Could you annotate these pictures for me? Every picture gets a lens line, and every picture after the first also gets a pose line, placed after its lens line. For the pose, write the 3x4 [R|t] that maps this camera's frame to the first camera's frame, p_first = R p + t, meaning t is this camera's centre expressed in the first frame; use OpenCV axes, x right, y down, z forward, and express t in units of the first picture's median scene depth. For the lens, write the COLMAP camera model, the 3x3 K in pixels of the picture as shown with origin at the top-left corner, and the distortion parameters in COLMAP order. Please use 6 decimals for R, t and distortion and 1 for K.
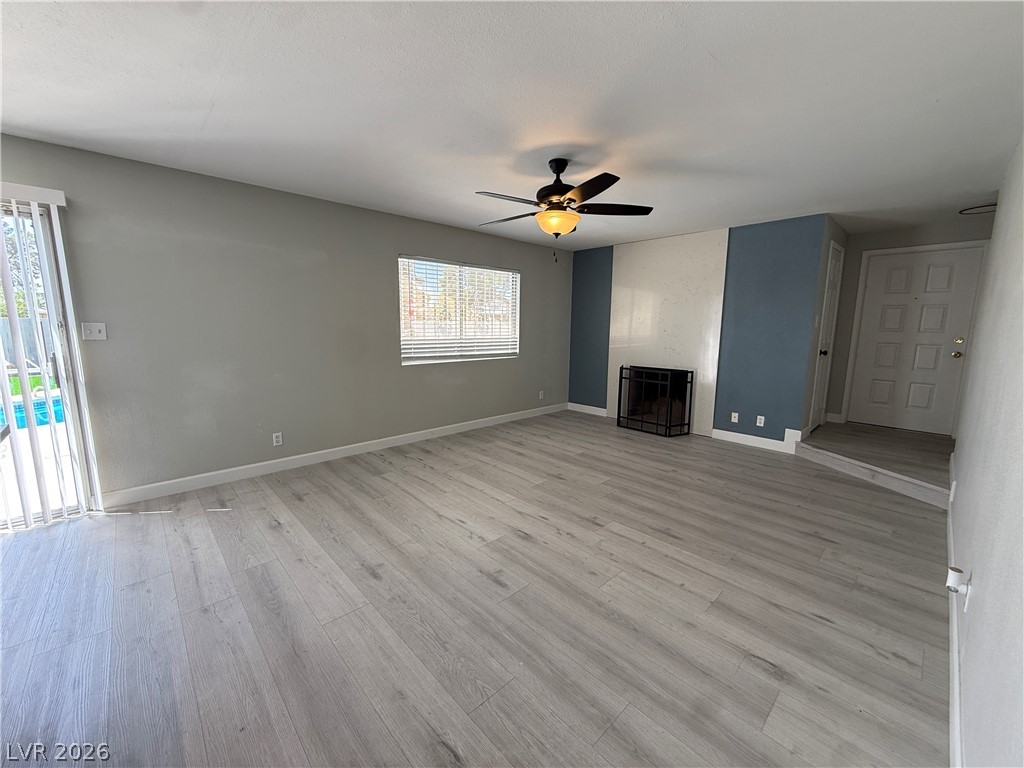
lens RADIAL K [[407.3, 0, 510.5], [0, 407.3, 384.2], [0, 0, 1]] dist [0.000468, -0.000101]
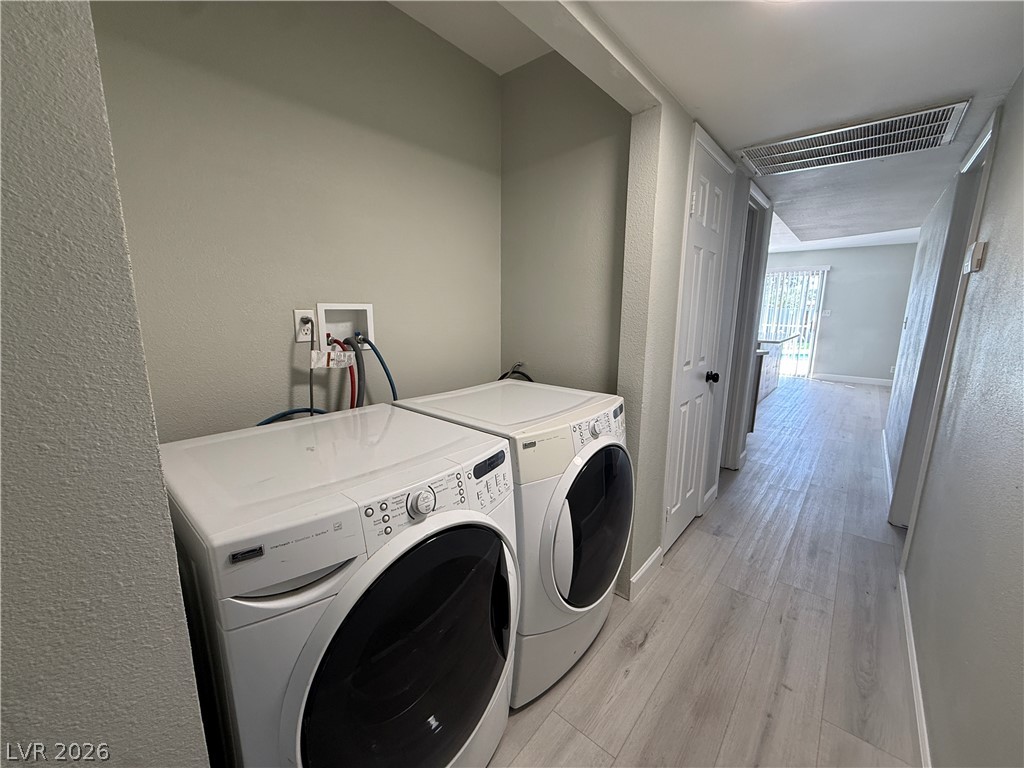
lens RADIAL K [[407.3, 0, 510.5], [0, 407.3, 384.2], [0, 0, 1]] dist [0.000468, -0.000101]
pose [[0.101487, 0.175335, -0.979264, 1.407461], [-0.154285, 0.975211, 0.158620, 0.210791], [0.982800, 0.134988, 0.126023, -1.261289]]
